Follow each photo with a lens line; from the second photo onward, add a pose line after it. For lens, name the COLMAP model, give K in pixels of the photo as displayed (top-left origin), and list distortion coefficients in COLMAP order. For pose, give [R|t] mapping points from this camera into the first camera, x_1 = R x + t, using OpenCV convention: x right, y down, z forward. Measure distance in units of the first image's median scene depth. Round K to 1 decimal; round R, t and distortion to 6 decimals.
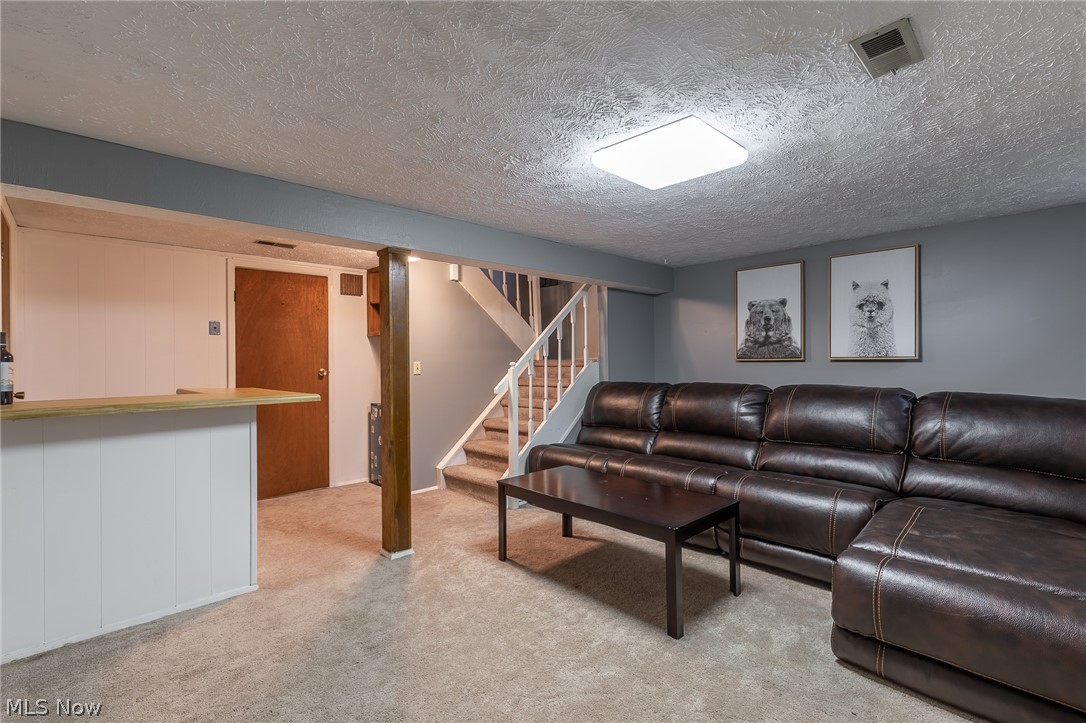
lens RADIAL K [[494.6, 0, 545.8], [0, 494.6, 364.1], [0, 0, 1]] dist [0.003485, -0.000166]
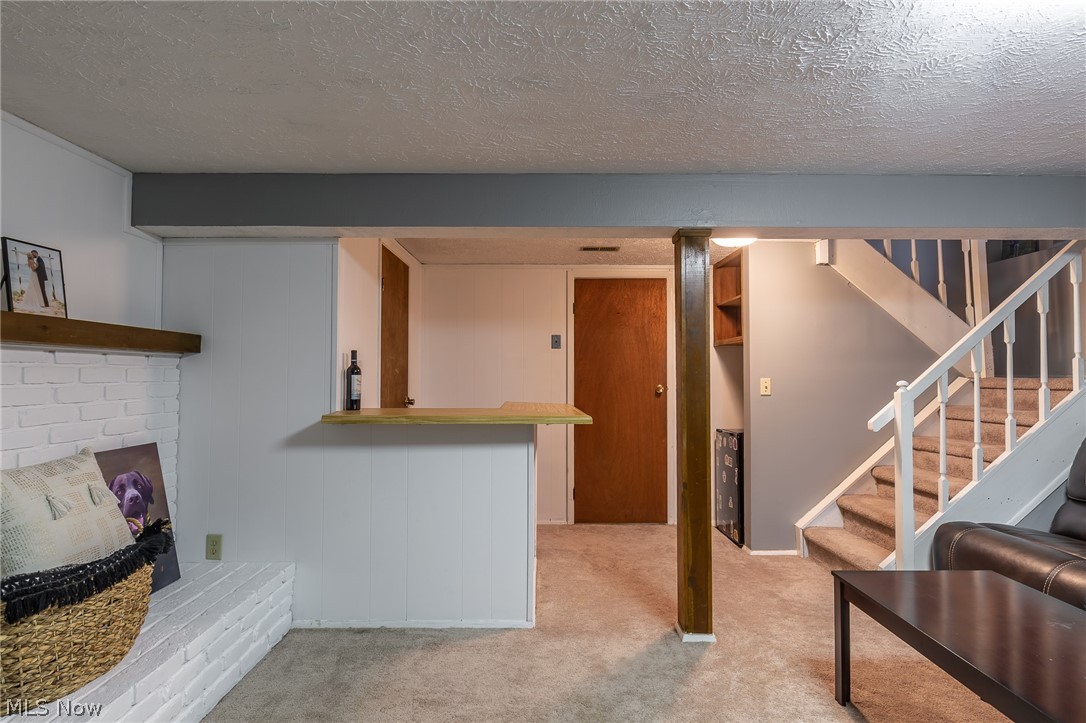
lens RADIAL K [[566.0, 0, 543.0], [0, 566.0, 361.5], [0, 0, 1]] dist [-0.000455, -0.000756]
pose [[0.724059, -0.007859, -0.689693, 0.098291], [-0.013215, 0.999593, -0.025264, -0.004179], [0.689612, 0.027407, 0.723661, 0.164781]]
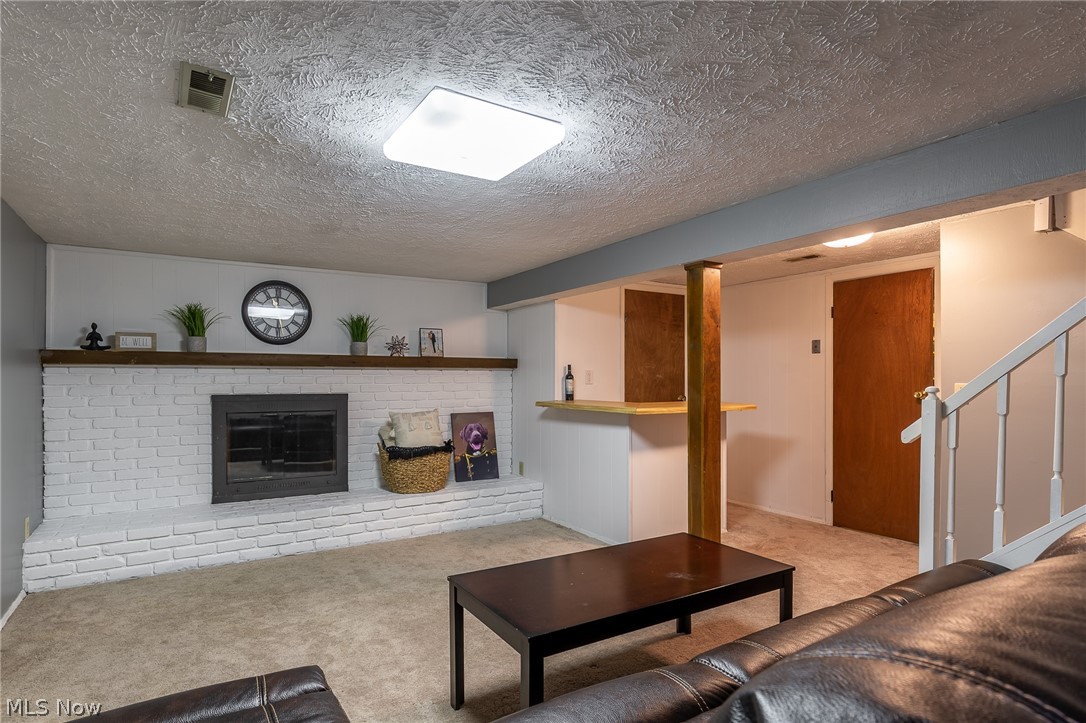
lens RADIAL K [[580.2, 0, 542.6], [0, 580.2, 390.4], [0, 0, 1]] dist [-0.000010, -0.000057]
pose [[-0.209713, 0.029609, -0.977314, 0.642102], [-0.005727, 0.999487, 0.031510, -0.017262], [0.977746, 0.012205, -0.209436, 0.717761]]
